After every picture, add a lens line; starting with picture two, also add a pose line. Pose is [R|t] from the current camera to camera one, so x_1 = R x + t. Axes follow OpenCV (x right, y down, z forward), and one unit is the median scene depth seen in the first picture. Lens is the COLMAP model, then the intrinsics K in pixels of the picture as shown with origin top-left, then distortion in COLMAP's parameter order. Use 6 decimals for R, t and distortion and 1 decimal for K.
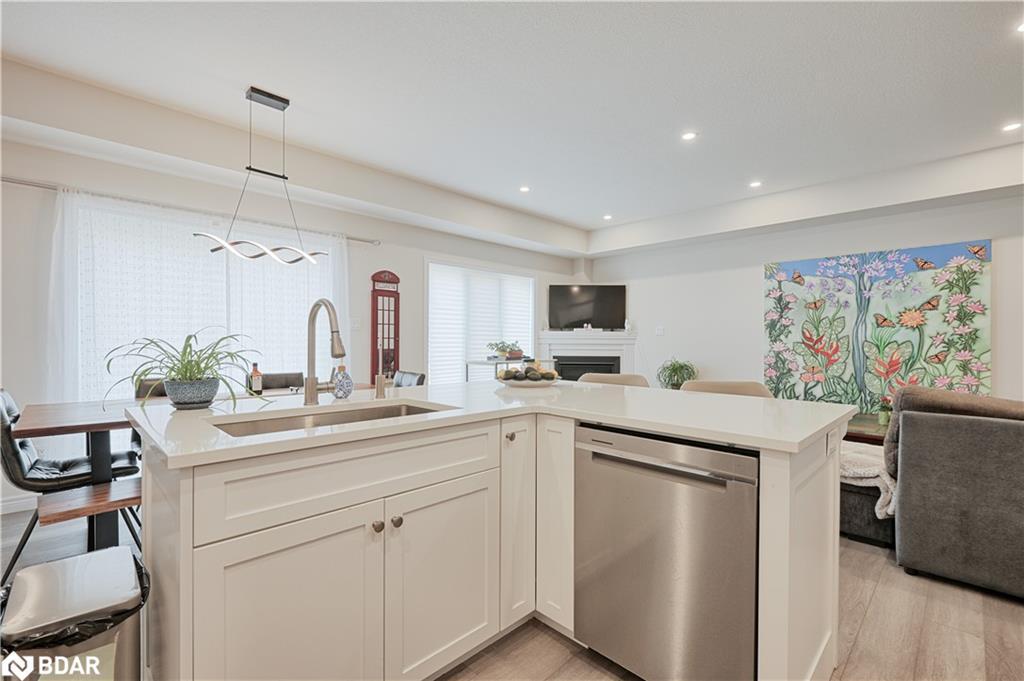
lens RADIAL K [[454.7, 0, 505.0], [0, 454.7, 344.7], [0, 0, 1]] dist [-0.000591, -0.001095]
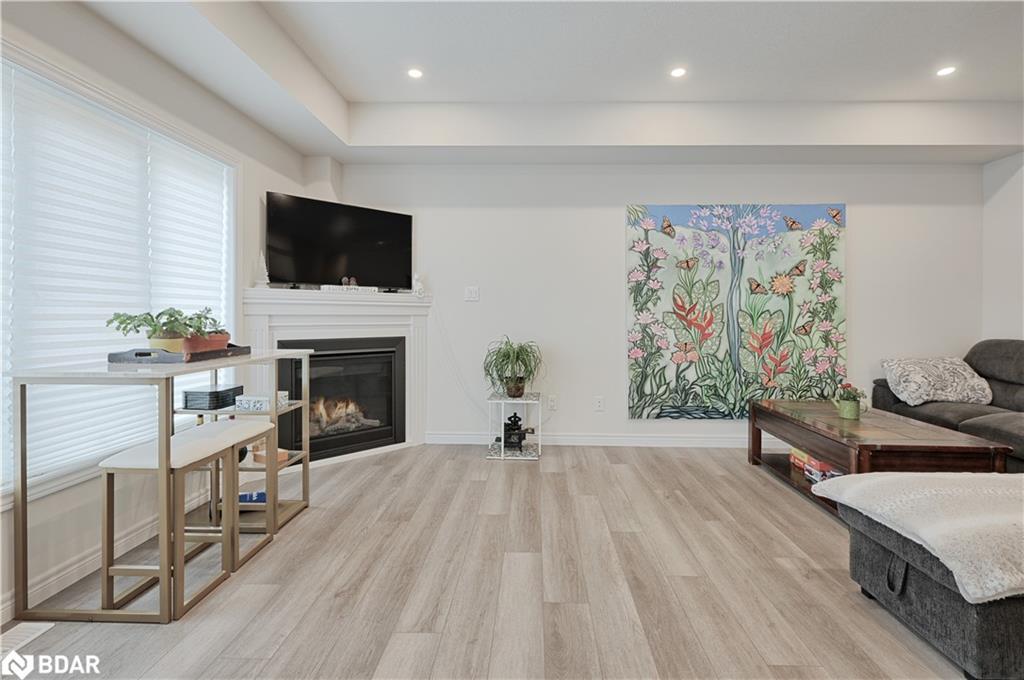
lens RADIAL K [[454.7, 0, 525.2], [0, 454.7, 316.9], [0, 0, 1]] dist [-0.000591, -0.001095]
pose [[0.703117, -0.005692, 0.711051, -0.073867], [0.005378, 0.999982, 0.002688, -0.000081], [-0.711053, 0.001934, 0.703135, 0.668141]]
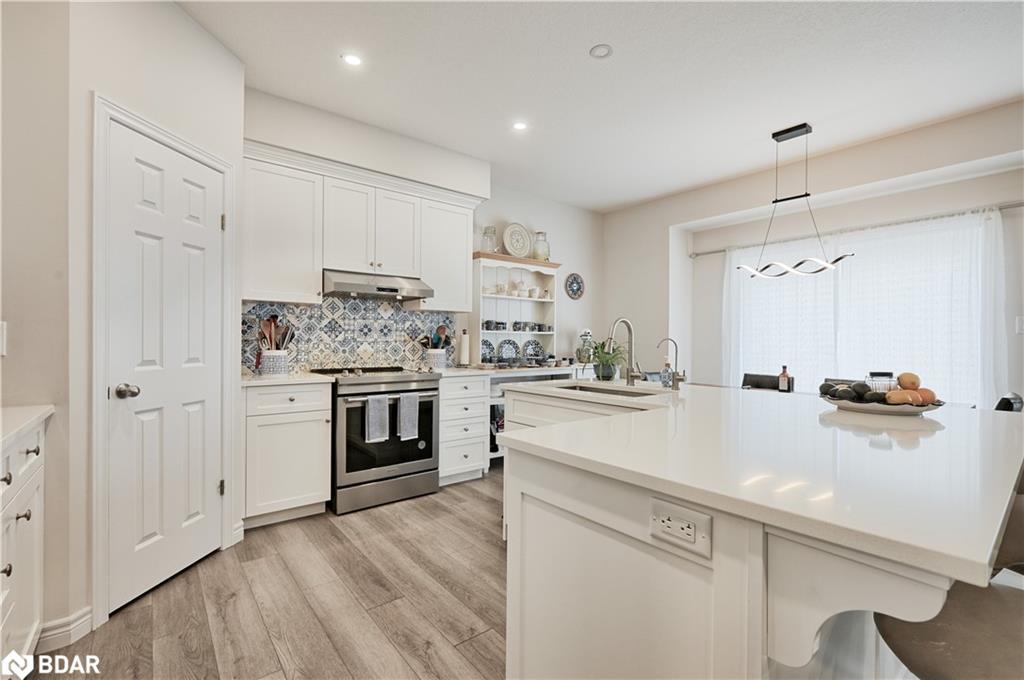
lens RADIAL K [[454.7, 0, 528.0], [0, 454.7, 344.0], [0, 0, 1]] dist [-0.000591, -0.001095]
pose [[-0.088733, -0.005761, -0.996039, 0.416474], [-0.017800, 0.999833, -0.004198, 0.001005], [0.995896, 0.017357, -0.088821, 0.287364]]
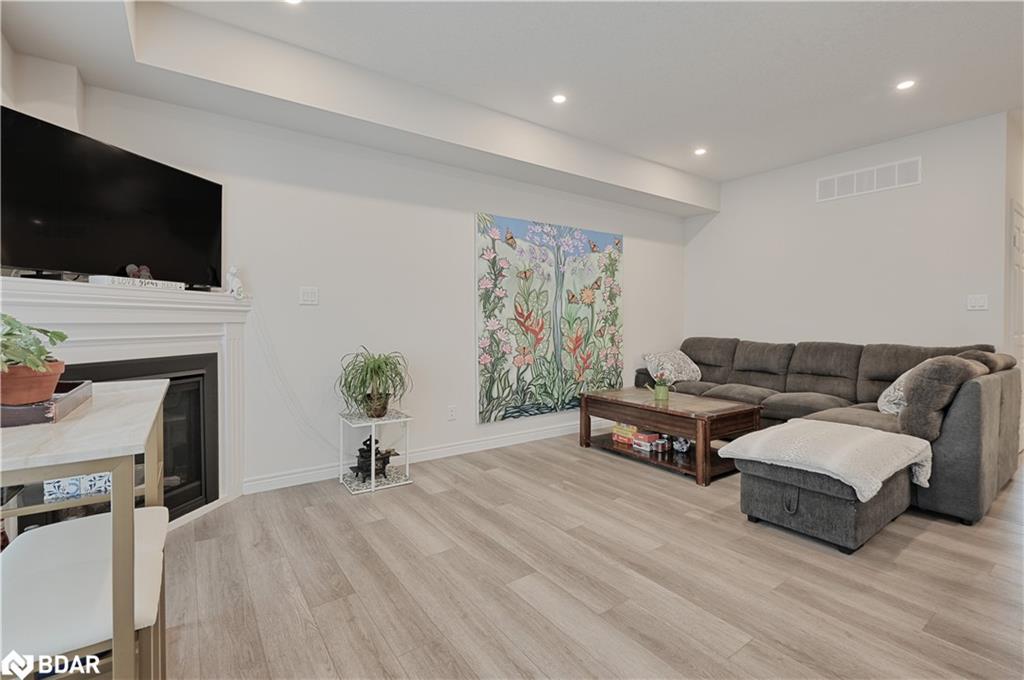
lens RADIAL K [[454.7, 0, 509.9], [0, 454.7, 325.9], [0, 0, 1]] dist [-0.000591, -0.001095]
pose [[0.139216, -0.017227, 0.990112, -0.171036], [0.005290, 0.999847, 0.016653, -0.005958], [-0.990248, 0.002920, 0.139285, 0.938416]]
